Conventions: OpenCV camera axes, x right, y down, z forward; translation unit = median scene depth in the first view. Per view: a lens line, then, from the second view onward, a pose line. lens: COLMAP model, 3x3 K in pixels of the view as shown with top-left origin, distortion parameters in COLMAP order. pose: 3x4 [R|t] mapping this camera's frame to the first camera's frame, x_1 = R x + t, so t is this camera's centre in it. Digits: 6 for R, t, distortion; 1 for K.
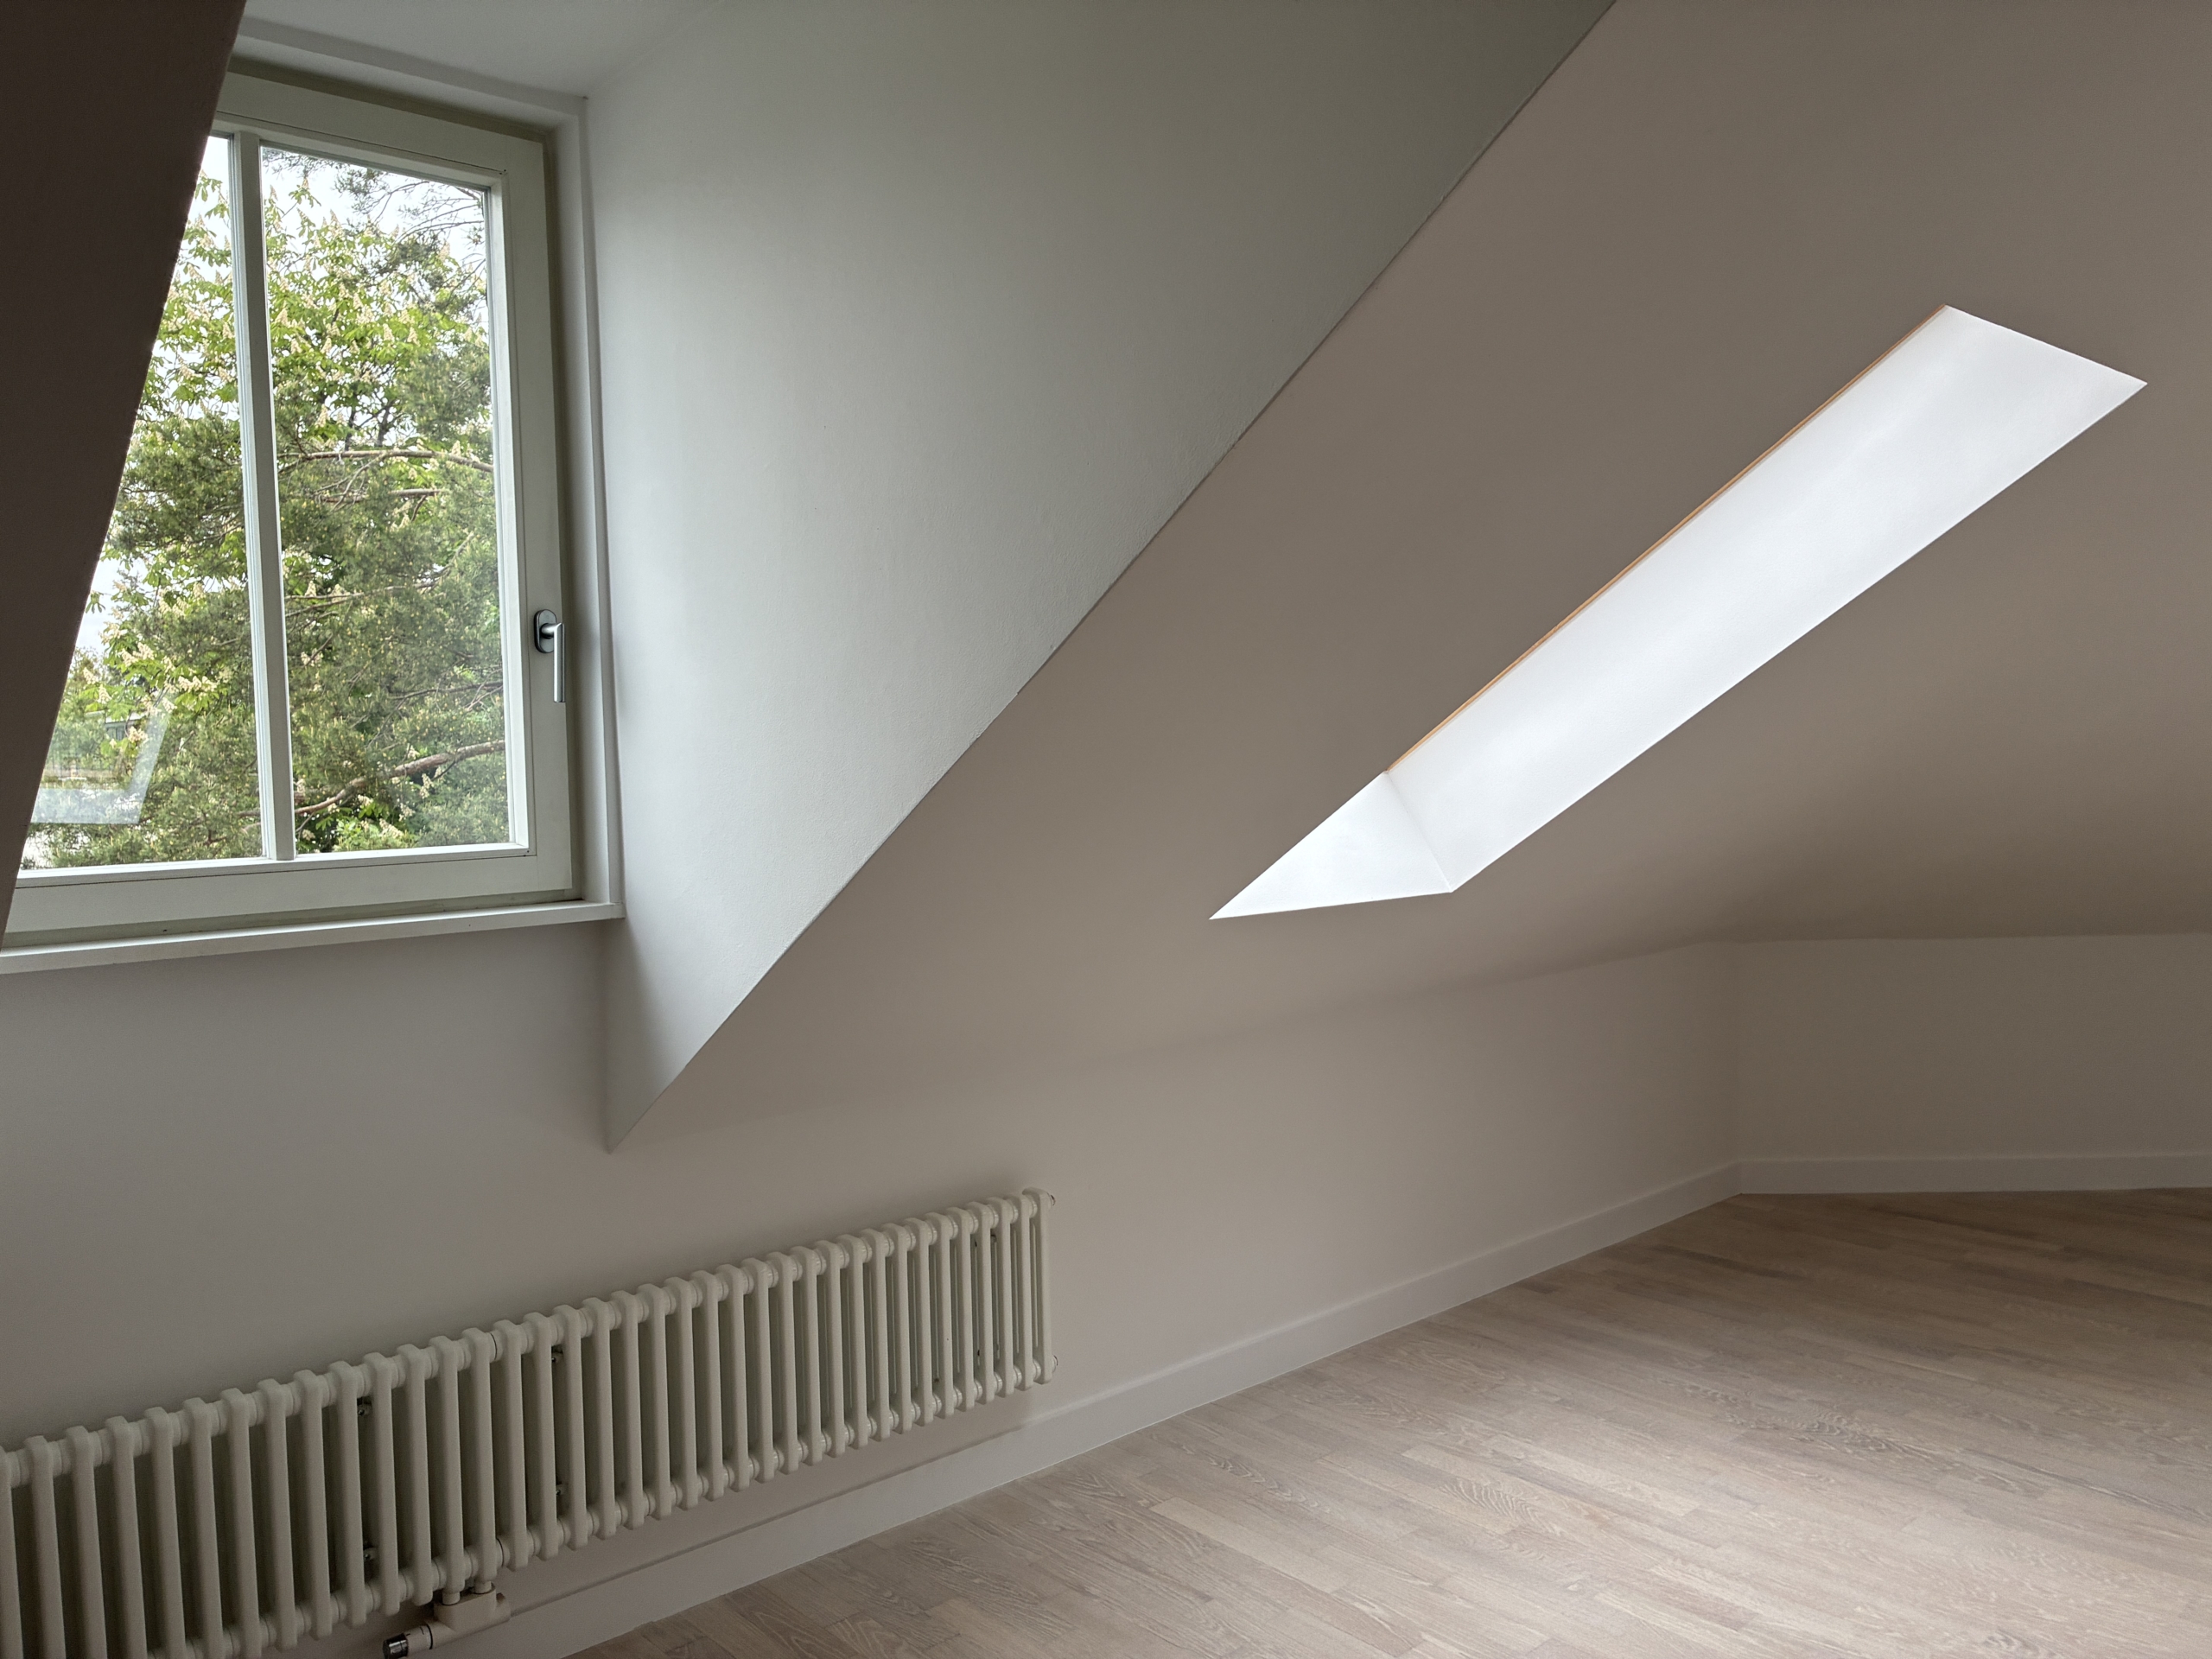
lens RADIAL K [[1663.1, 0, 1105.5], [0, 1663.1, 833.4], [0, 0, 1]] dist [-0.002746, 0.009867]
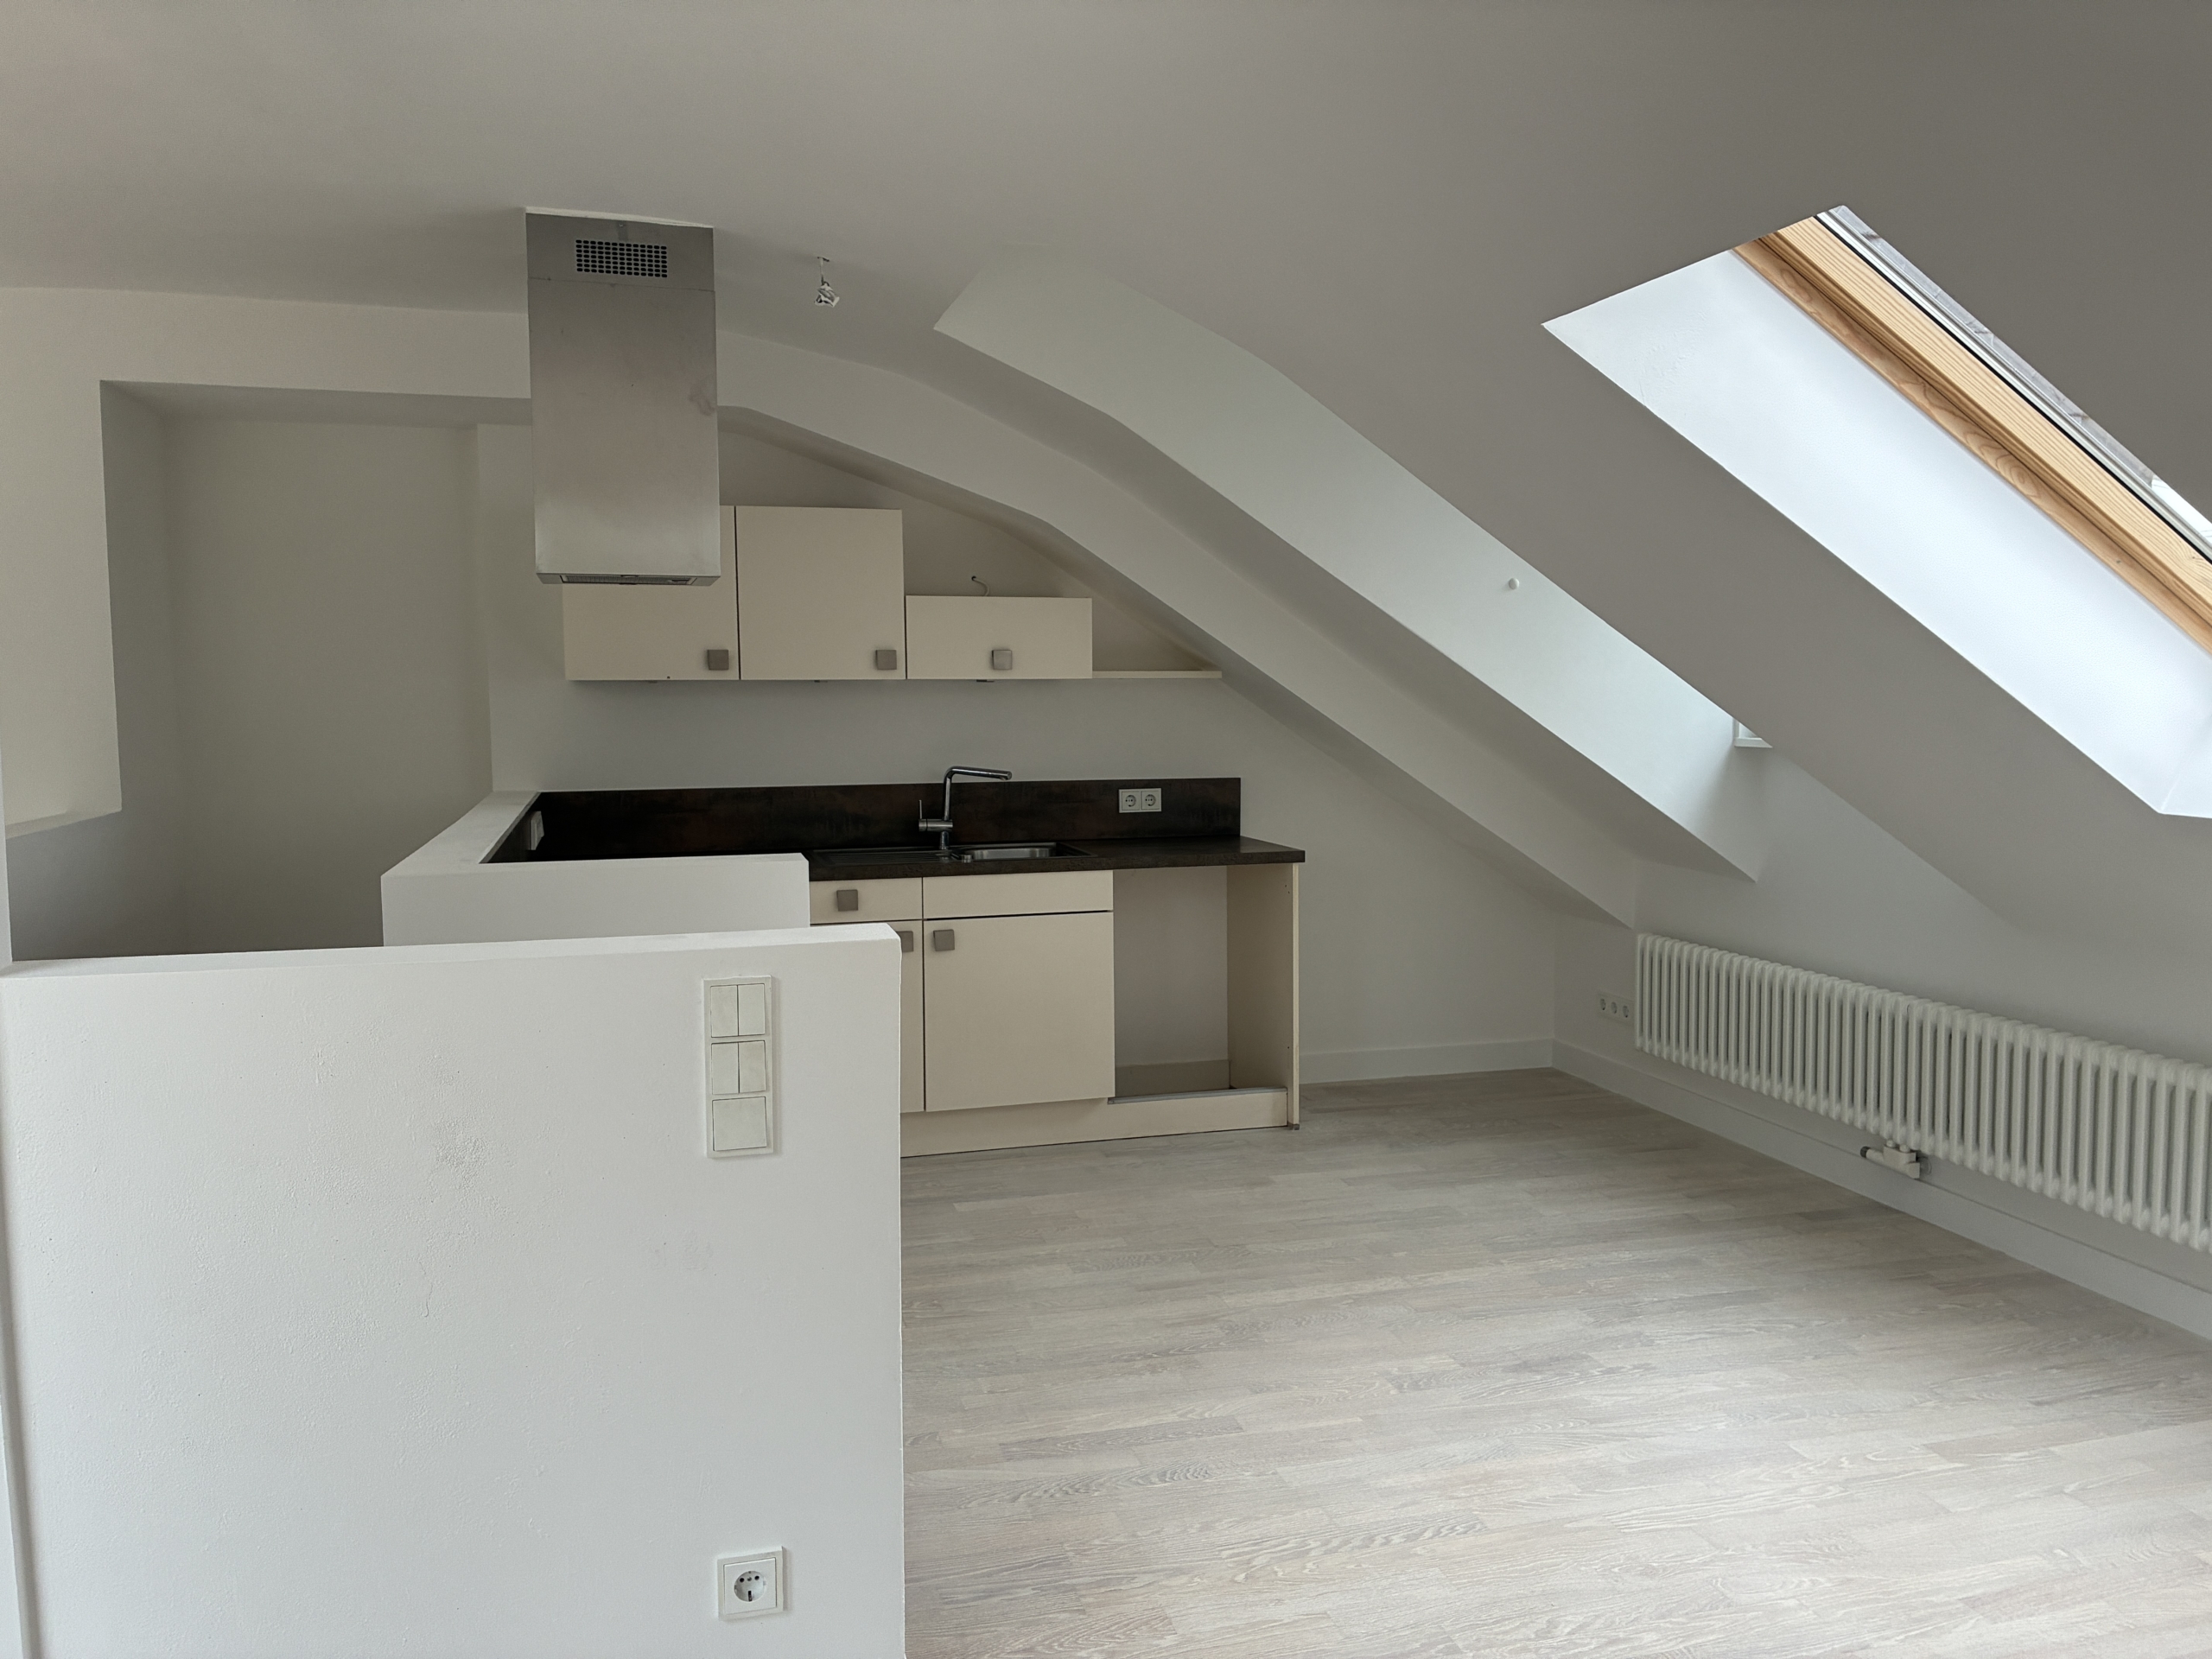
lens RADIAL K [[1663.1, 0, 1105.8], [0, 1663.1, 822.7], [0, 0, 1]] dist [-0.002746, 0.009867]
pose [[-0.424254, 0.109611, -0.898885, 1.289126], [-0.033343, 0.990083, 0.136469, -0.060025], [0.904929, 0.087869, -0.416392, 0.860657]]
